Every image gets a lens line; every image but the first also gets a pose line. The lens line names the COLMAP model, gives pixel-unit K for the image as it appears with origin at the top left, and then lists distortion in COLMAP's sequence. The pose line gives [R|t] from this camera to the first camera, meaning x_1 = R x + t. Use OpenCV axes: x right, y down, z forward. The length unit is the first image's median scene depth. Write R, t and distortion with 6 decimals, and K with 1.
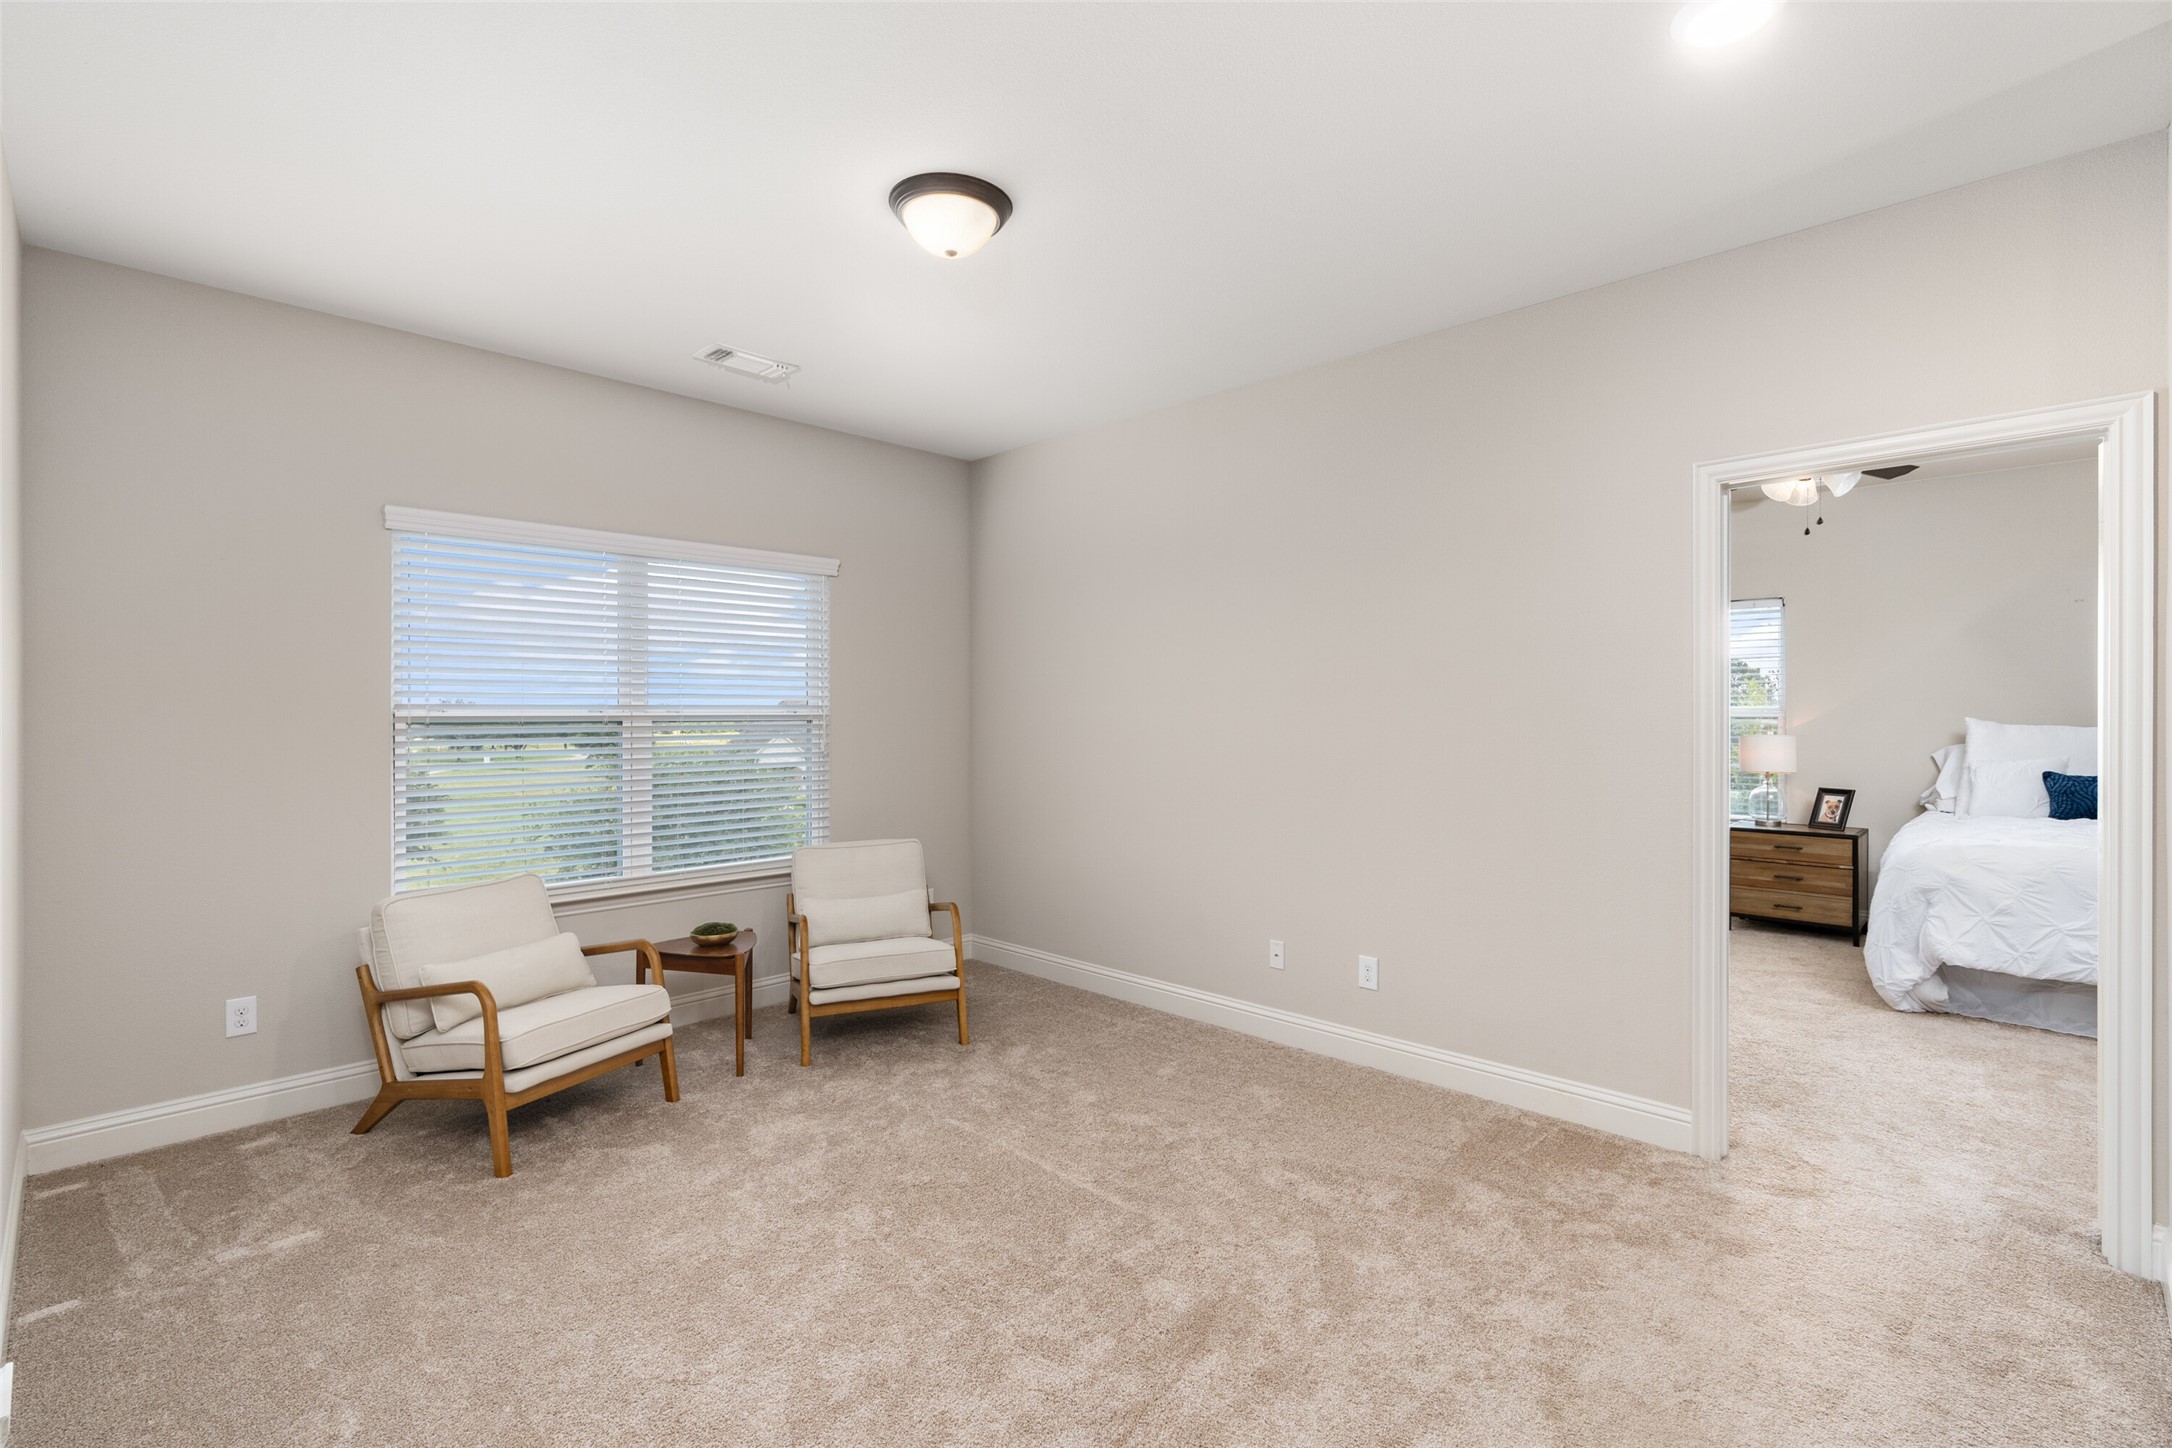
lens RADIAL K [[991.9, 0, 1088.8], [0, 991.9, 716.5], [0, 0, 1]] dist [-0.008778, 0.004088]
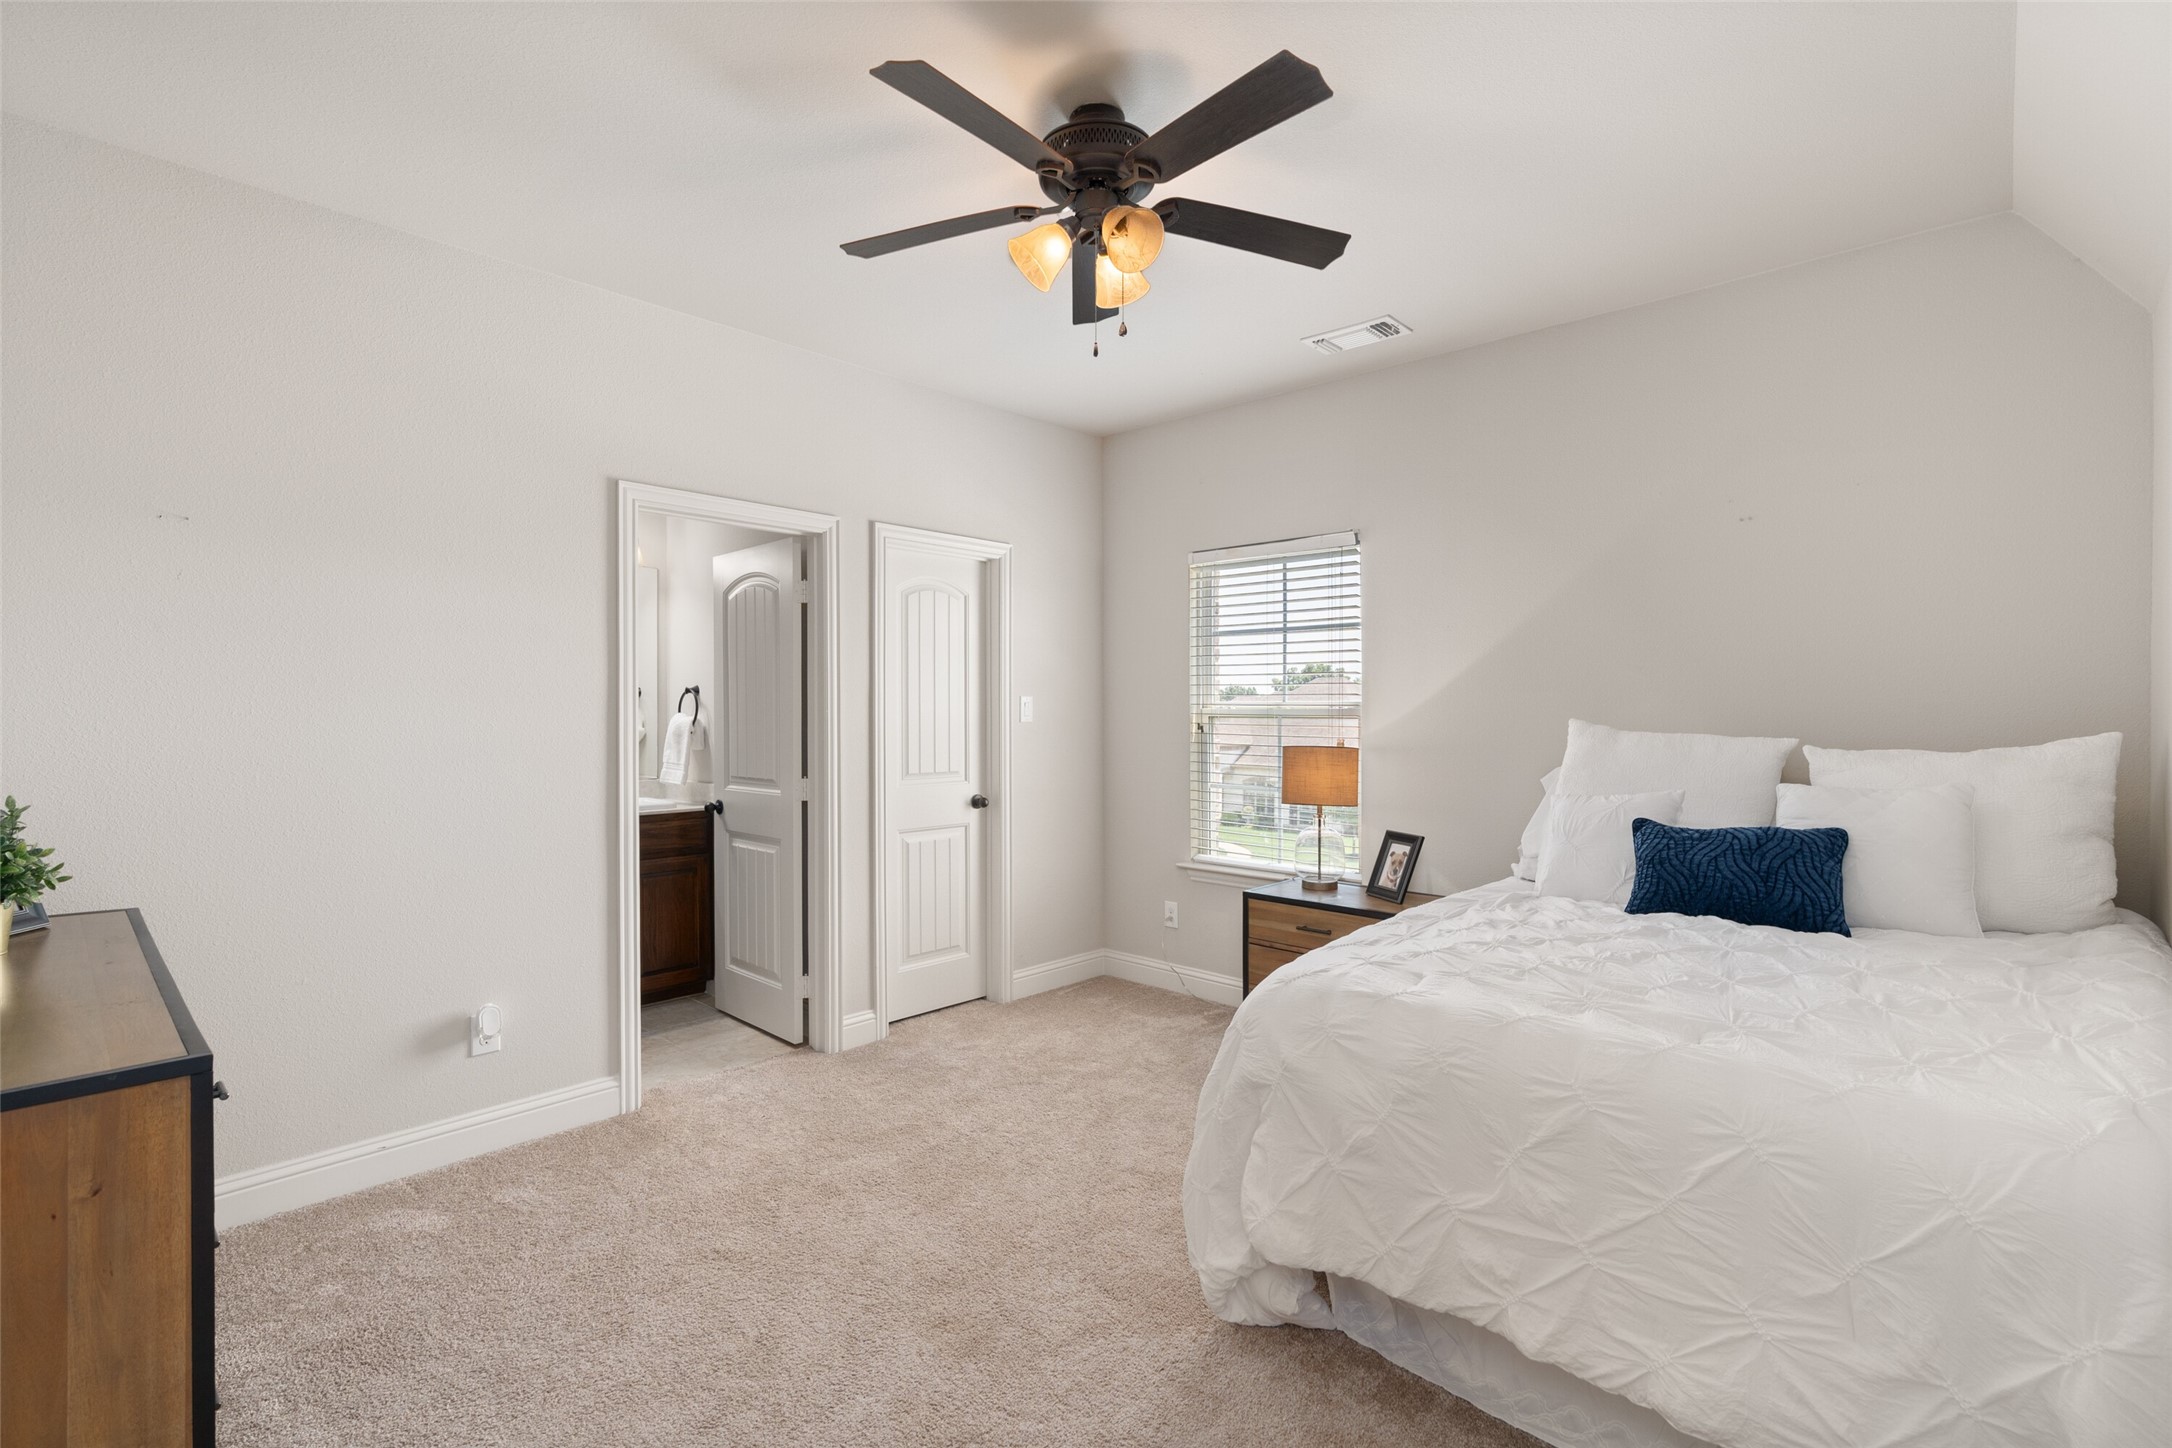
lens RADIAL K [[991.9, 0, 1083.0], [0, 991.9, 731.0], [0, 0, 1]] dist [-0.008778, 0.004088]
pose [[0.999730, 0.002908, 0.023056, 0.584903], [-0.003150, 0.999940, 0.010483, 0.002846], [-0.023024, -0.010553, 0.999679, 0.413613]]
